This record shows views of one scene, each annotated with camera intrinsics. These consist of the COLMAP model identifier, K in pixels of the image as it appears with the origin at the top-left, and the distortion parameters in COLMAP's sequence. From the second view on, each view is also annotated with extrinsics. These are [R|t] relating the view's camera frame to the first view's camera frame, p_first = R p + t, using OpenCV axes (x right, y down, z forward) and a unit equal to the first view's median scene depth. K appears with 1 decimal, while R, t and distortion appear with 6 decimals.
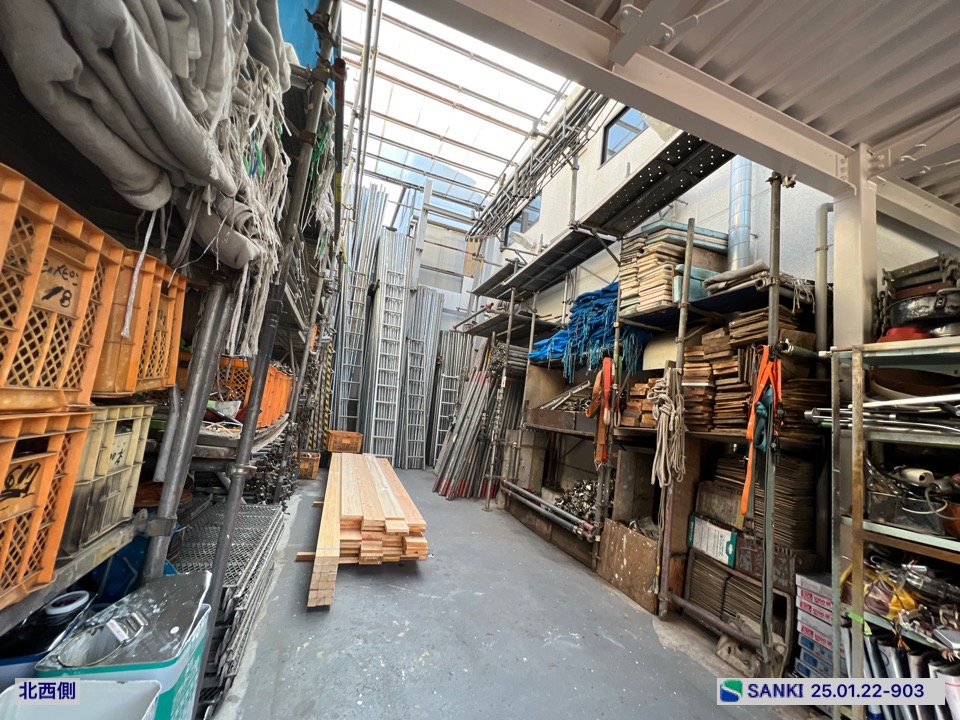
lens RADIAL K [[387.3, 0, 479.2], [0, 387.3, 363.2], [0, 0, 1]] dist [-0.003217, 0.000966]
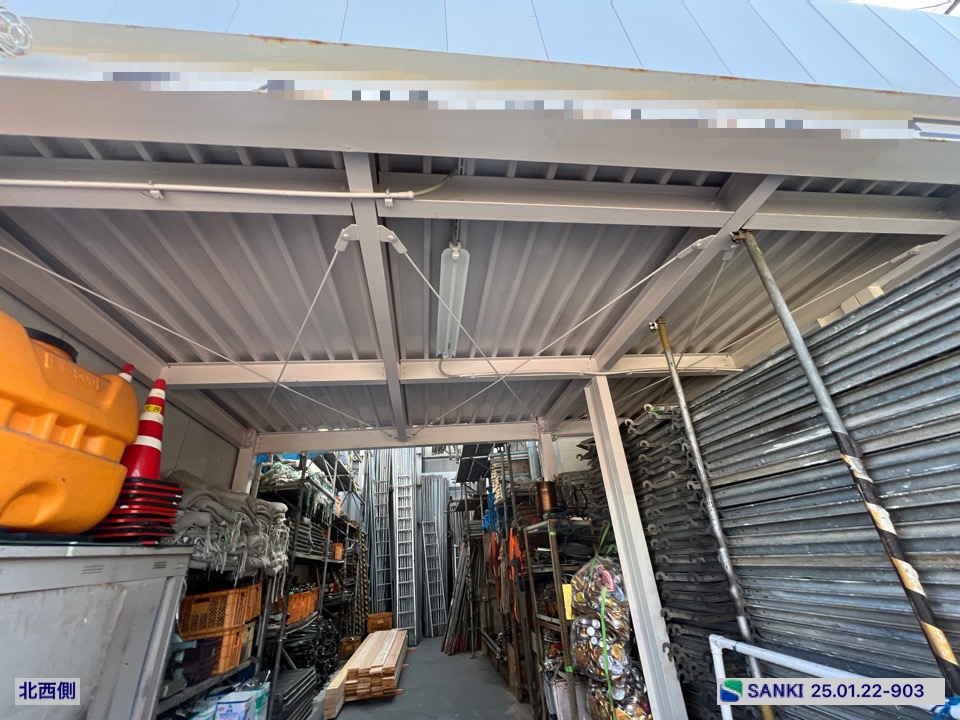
lens RADIAL K [[387.3, 0, 481.6], [0, 387.3, 361.9], [0, 0, 1]] dist [-0.003217, 0.000966]
pose [[0.955484, -0.277254, -0.100899, 0.549736], [0.225275, 0.906396, -0.357348, -0.080201], [0.190531, 0.318711, 0.928505, -0.675165]]
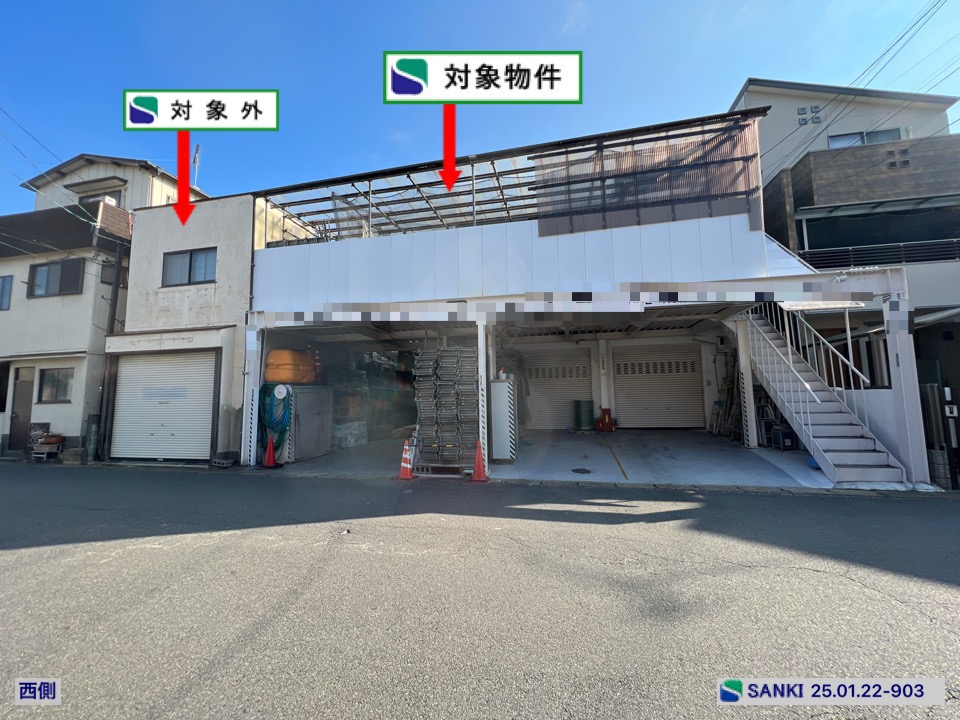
lens RADIAL K [[387.3, 0, 482.3], [0, 387.3, 362.4], [0, 0, 1]] dist [-0.003217, 0.000966]
pose [[0.845081, -0.178733, -0.503877, 2.044870], [0.183481, 0.982182, -0.040668, -0.004364], [0.502168, -0.058084, 0.862817, -1.750382]]
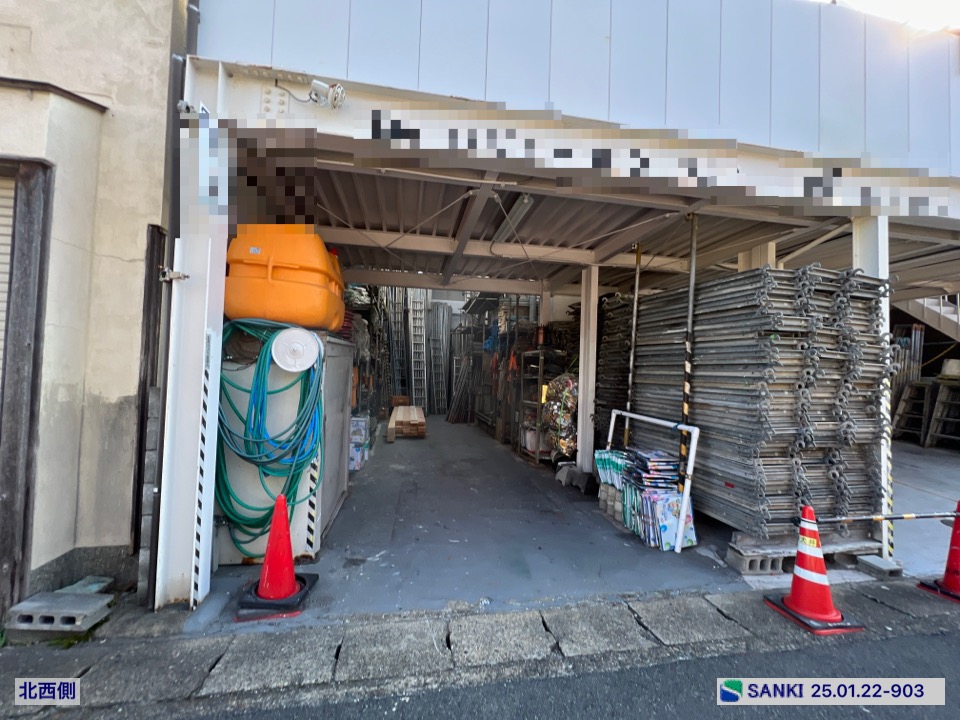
lens RADIAL K [[387.3, 0, 482.4], [0, 387.3, 364.9], [0, 0, 1]] dist [-0.003217, 0.000966]
pose [[0.983827, -0.100738, -0.148111, 0.499539], [0.114212, 0.989774, 0.085456, -0.125443], [0.137988, -0.100990, 0.985272, -1.139799]]
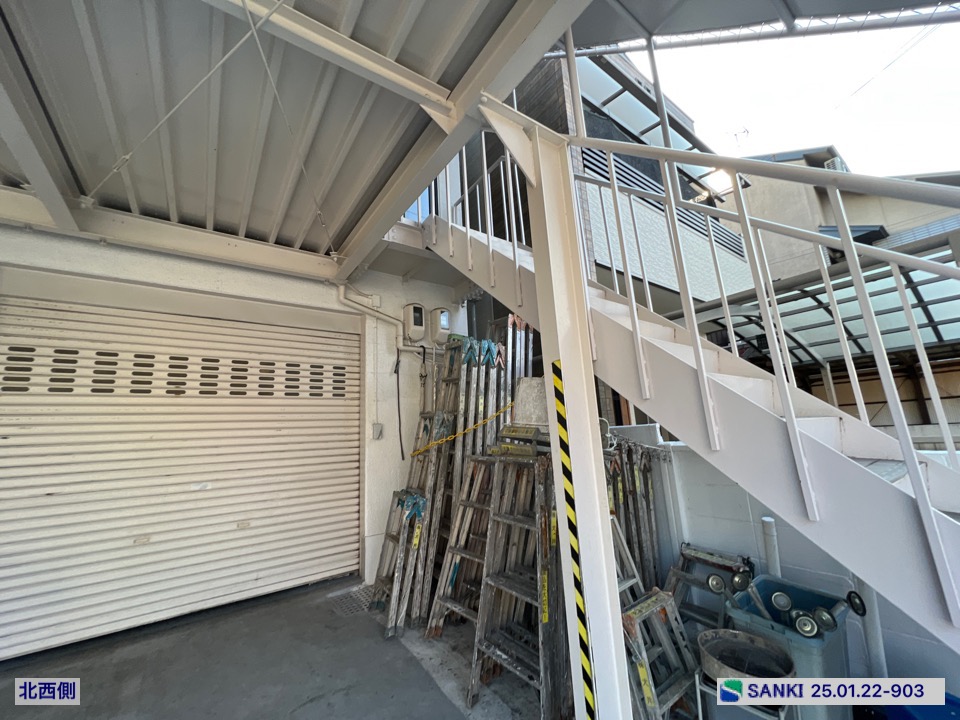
lens RADIAL K [[387.3, 0, 481.9], [0, 387.3, 361.5], [0, 0, 1]] dist [-0.003217, 0.000966]
pose [[0.947783, -0.115911, 0.297106, 1.978211], [0.131408, 0.990790, -0.032656, 0.198395], [-0.290584, 0.069993, 0.954286, 0.224291]]
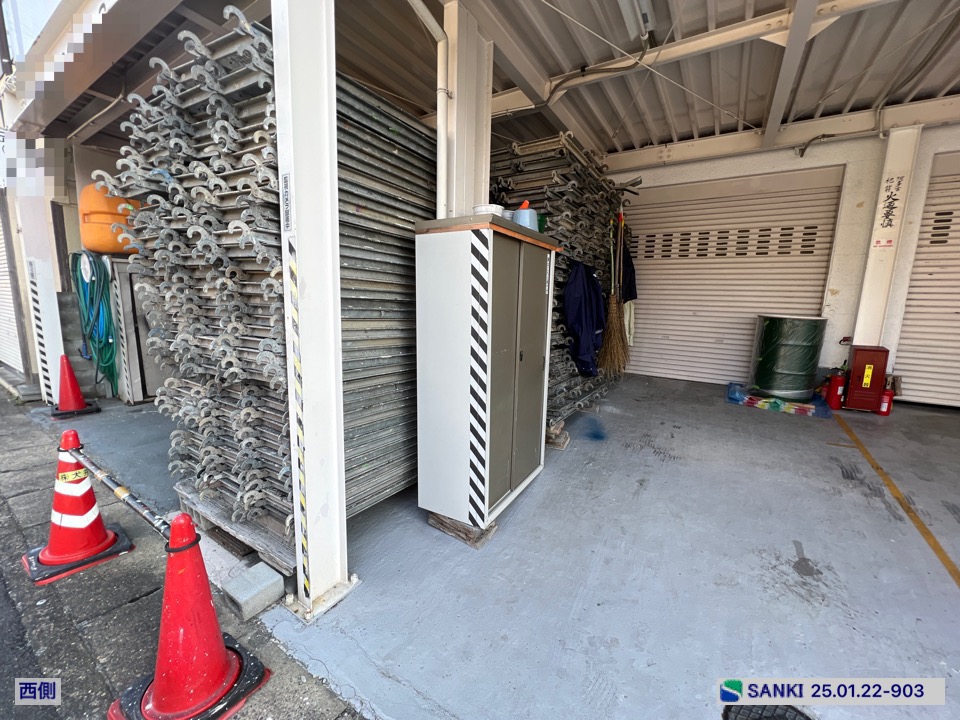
lens RADIAL K [[387.3, 0, 479.1], [0, 387.3, 363.1], [0, 0, 1]] dist [-0.003217, 0.000966]
pose [[0.613630, 0.022459, -0.789274, 1.549995], [0.146301, 0.979053, 0.141602, 0.122713], [0.775922, -0.202363, 0.597490, -0.388564]]
